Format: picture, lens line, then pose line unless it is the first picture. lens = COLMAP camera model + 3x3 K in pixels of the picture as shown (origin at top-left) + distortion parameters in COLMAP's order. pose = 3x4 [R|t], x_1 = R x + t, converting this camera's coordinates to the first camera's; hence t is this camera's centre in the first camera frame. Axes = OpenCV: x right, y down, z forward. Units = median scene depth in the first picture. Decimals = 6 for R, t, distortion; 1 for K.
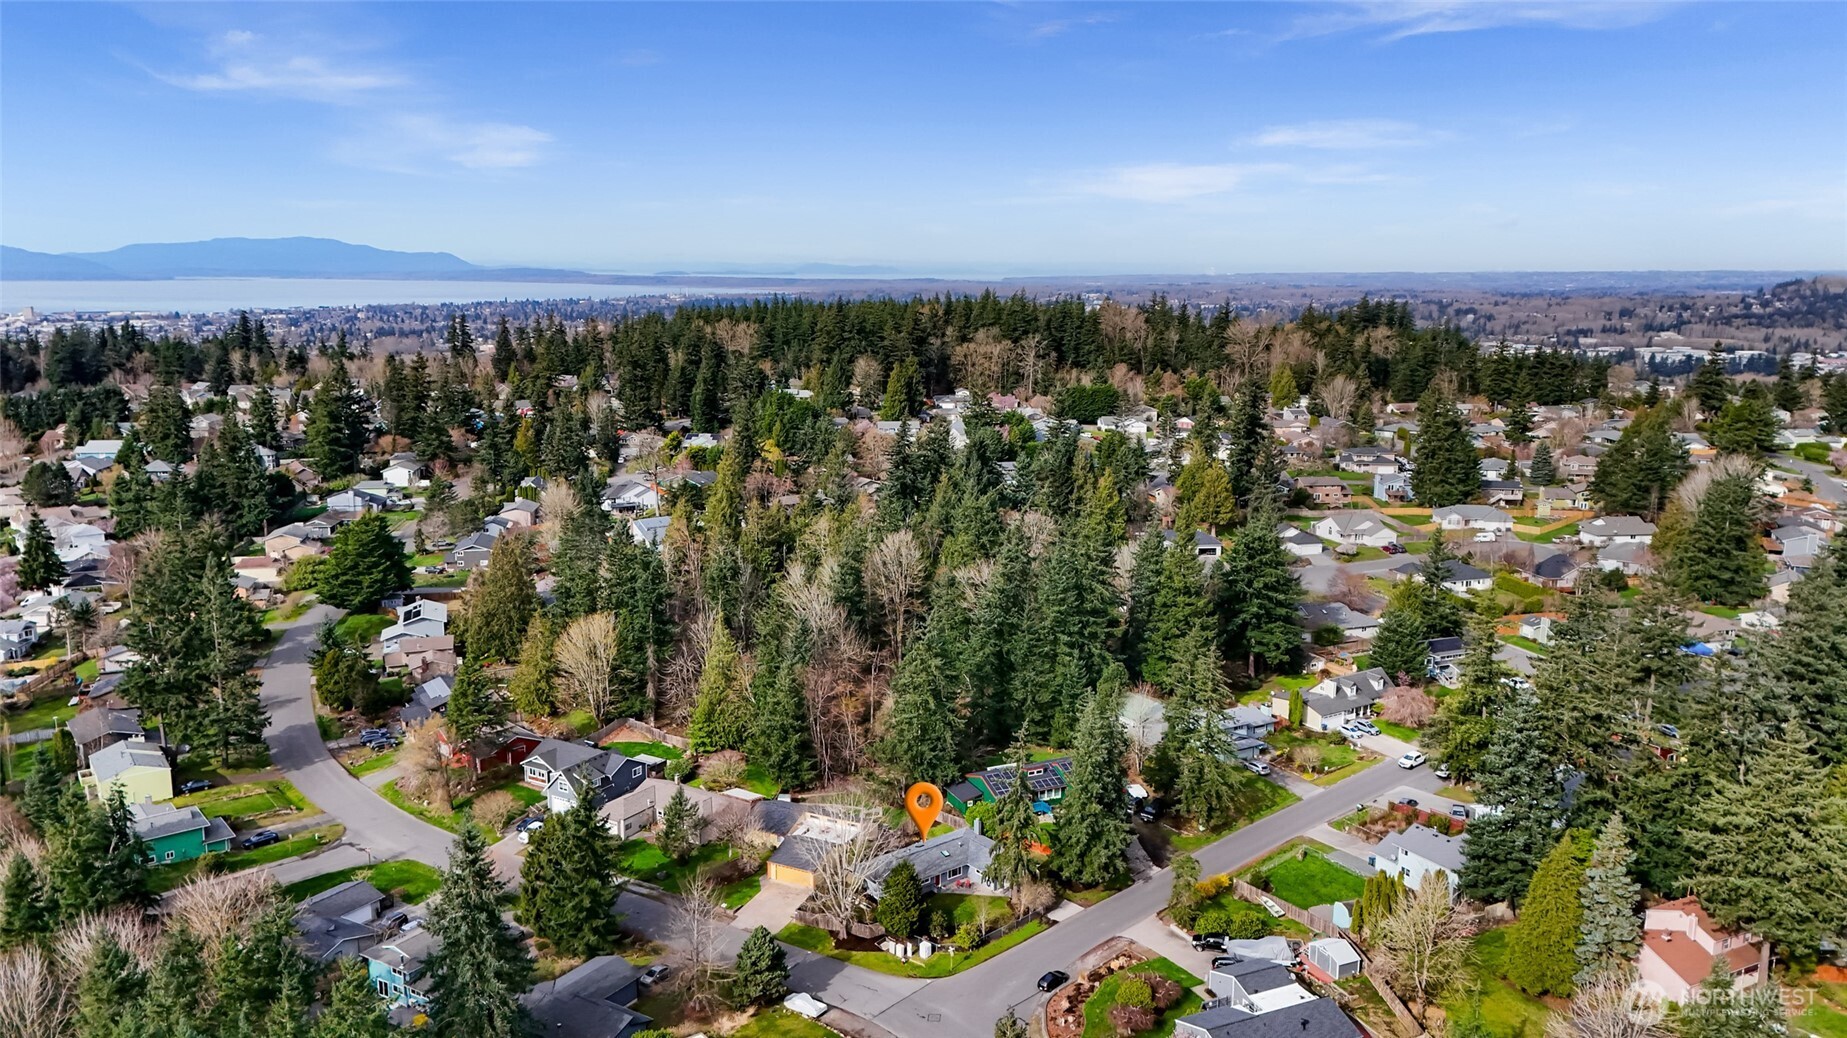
lens RADIAL K [[1358.2, 0, 918.5], [0, 1358.2, 529.9], [0, 0, 1]] dist [0.037277, -0.024392]
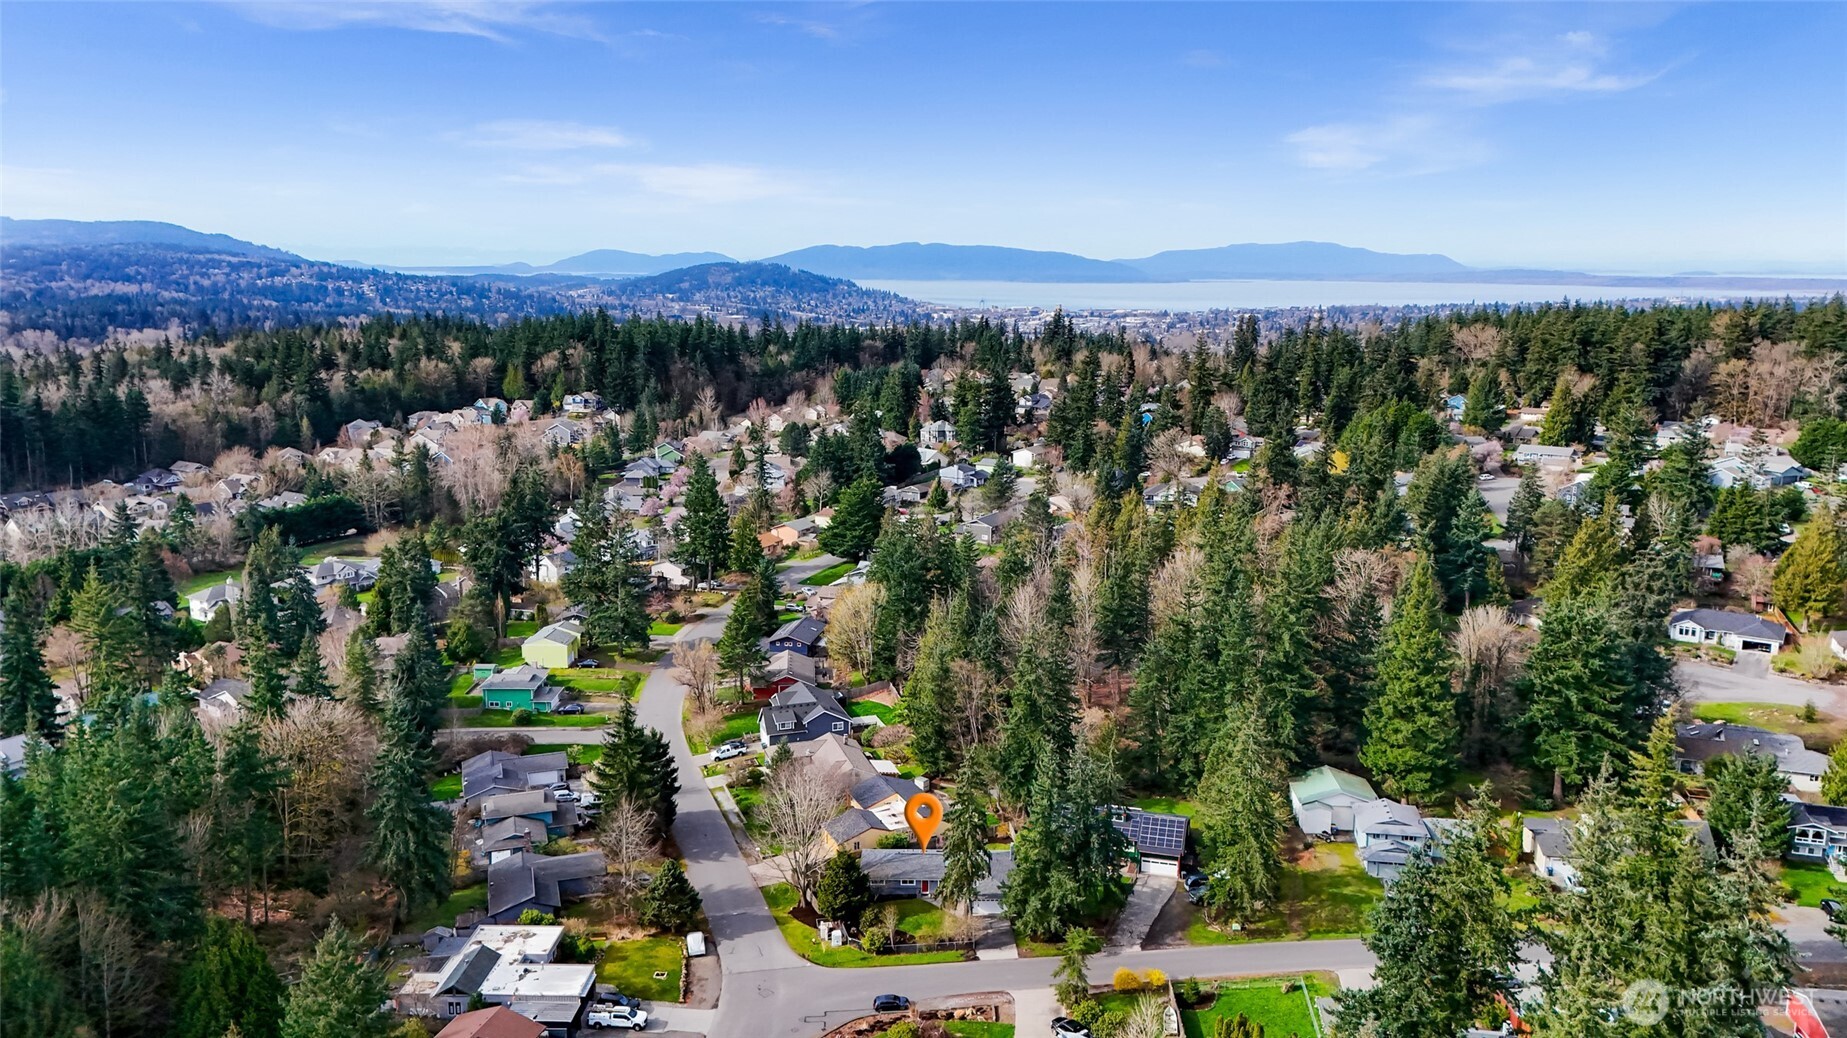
lens RADIAL K [[1358.2, 0, 919.1], [0, 1358.2, 507.2], [0, 0, 1]] dist [0.037277, -0.024392]
pose [[0.747975, 0.111596, -0.654278, 0.180134], [-0.122887, 0.992005, 0.028715, -0.012476], [0.652252, 0.058925, 0.755709, 0.066751]]
